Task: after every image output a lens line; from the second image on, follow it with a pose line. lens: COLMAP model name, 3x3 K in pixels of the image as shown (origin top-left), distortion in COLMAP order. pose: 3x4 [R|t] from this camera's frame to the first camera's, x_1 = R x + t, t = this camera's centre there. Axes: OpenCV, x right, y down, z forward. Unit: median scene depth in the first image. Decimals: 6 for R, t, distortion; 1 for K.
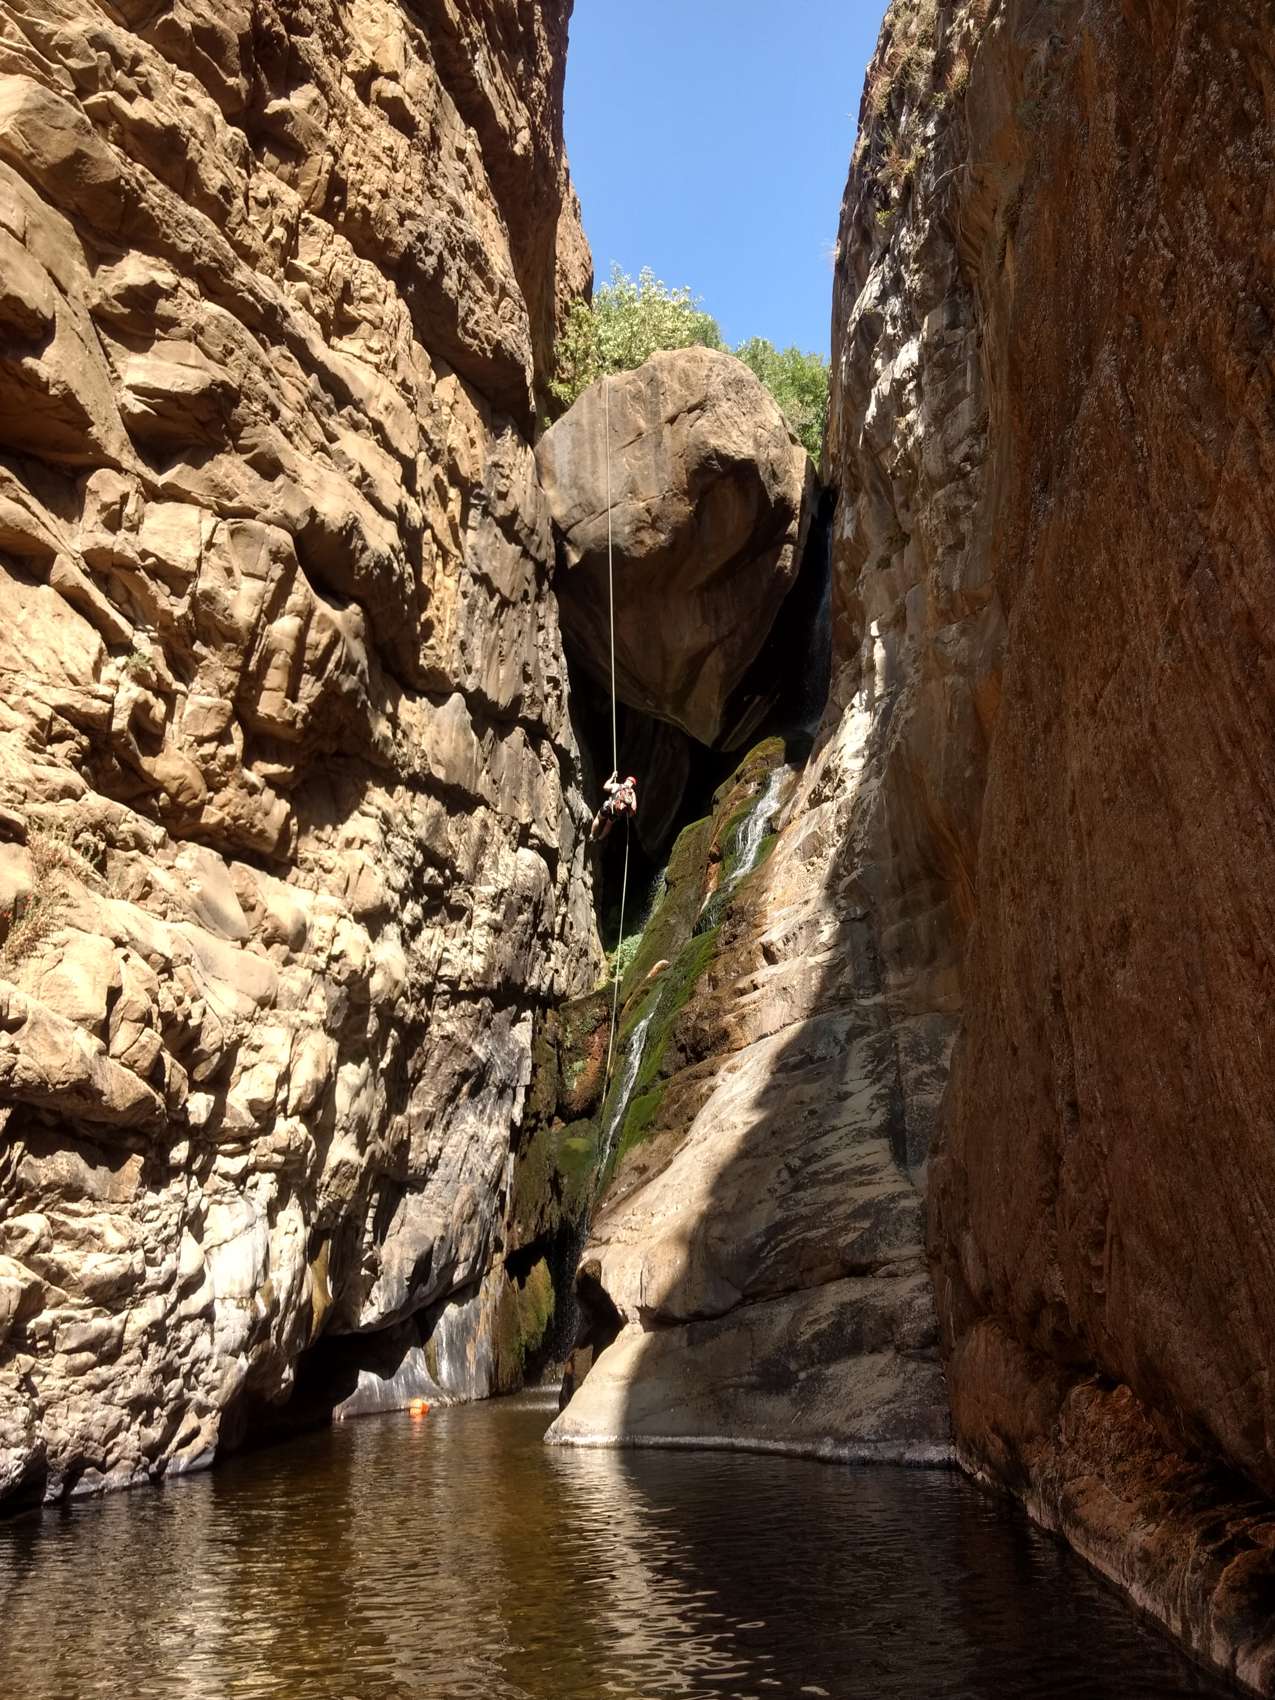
lens RADIAL K [[1309.6, 0, 639.7], [0, 1309.6, 878.8], [0, 0, 1]] dist [0.003004, 0.028143]
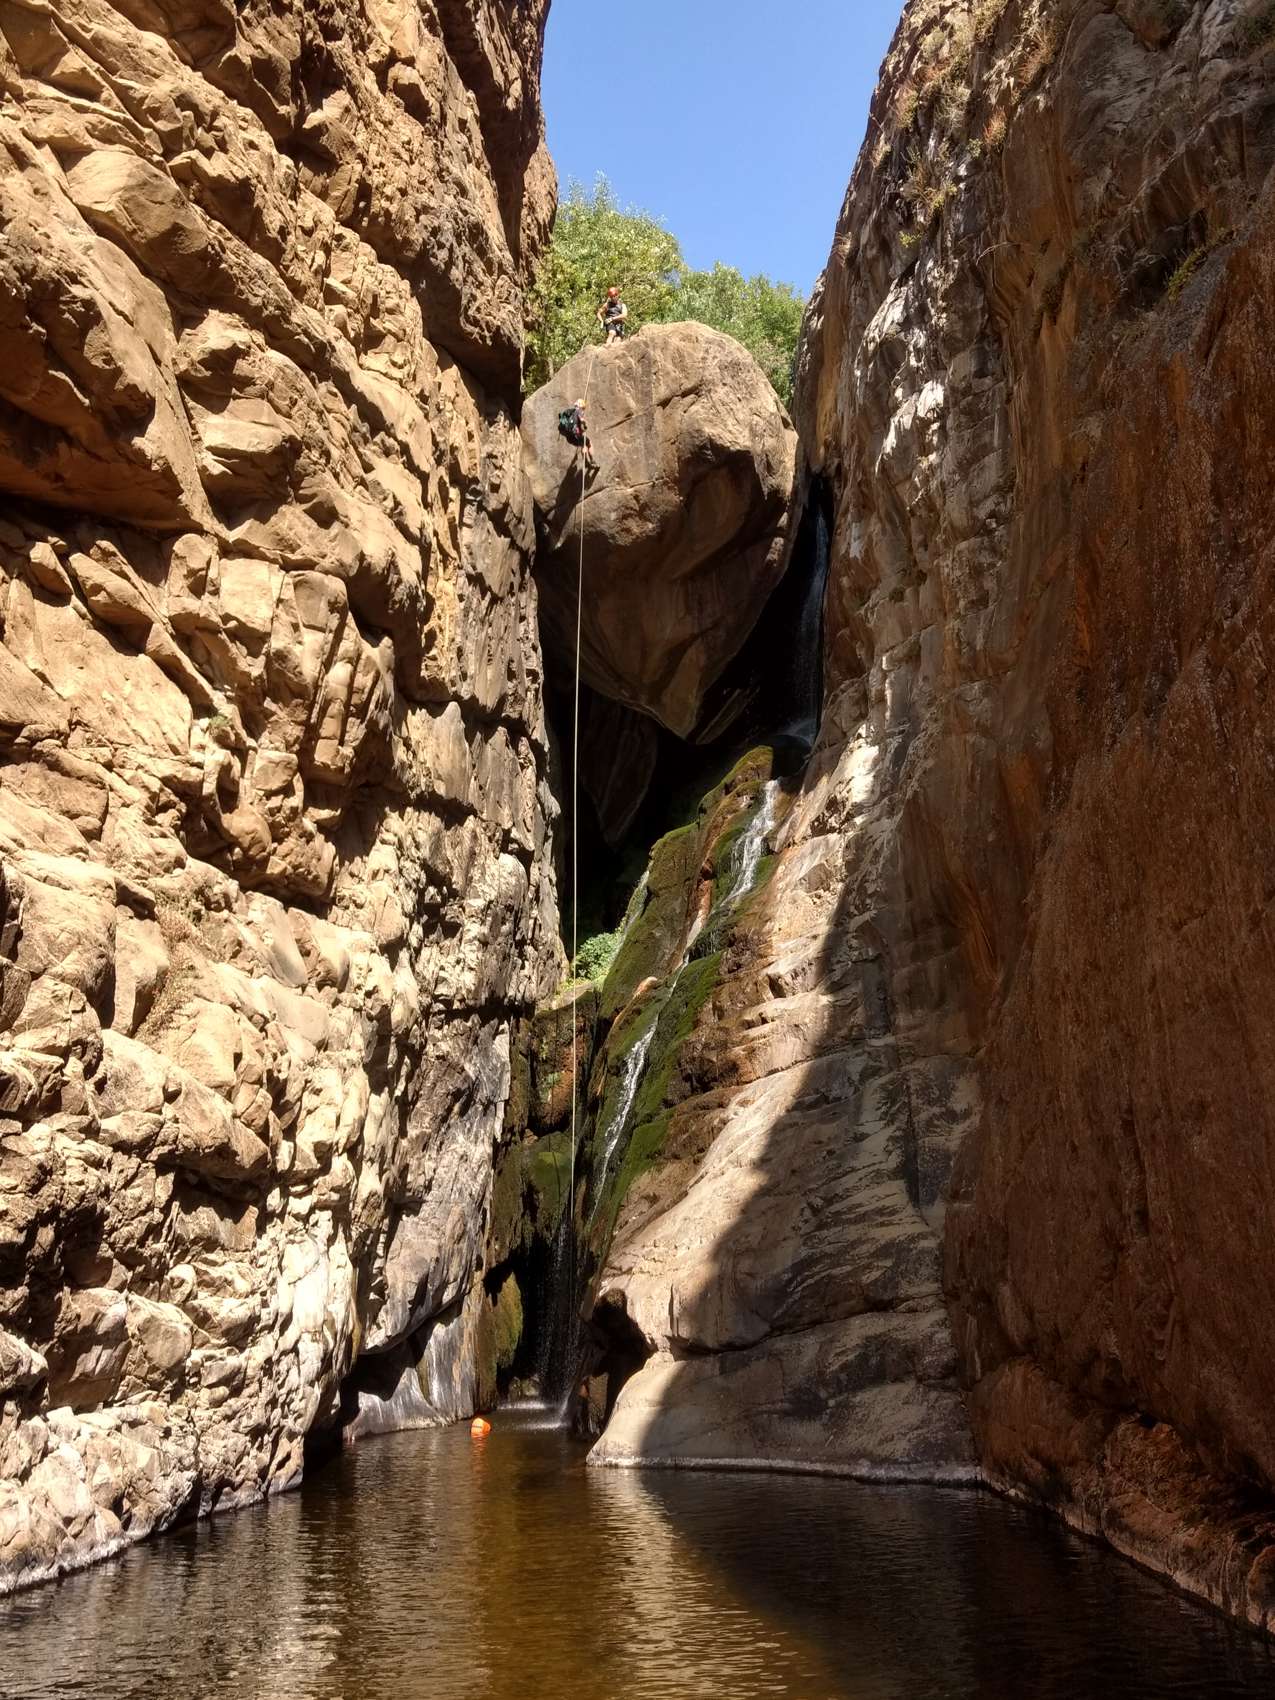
lens RADIAL K [[1506.7, 0, 633.2], [0, 1506.7, 871.5], [0, 0, 1]] dist [0.005470, 0.023919]
pose [[0.997118, 0.027854, 0.070569, -0.090513], [-0.030426, 0.998902, 0.035632, -0.066111], [-0.069499, -0.037676, 0.996870, -0.142110]]
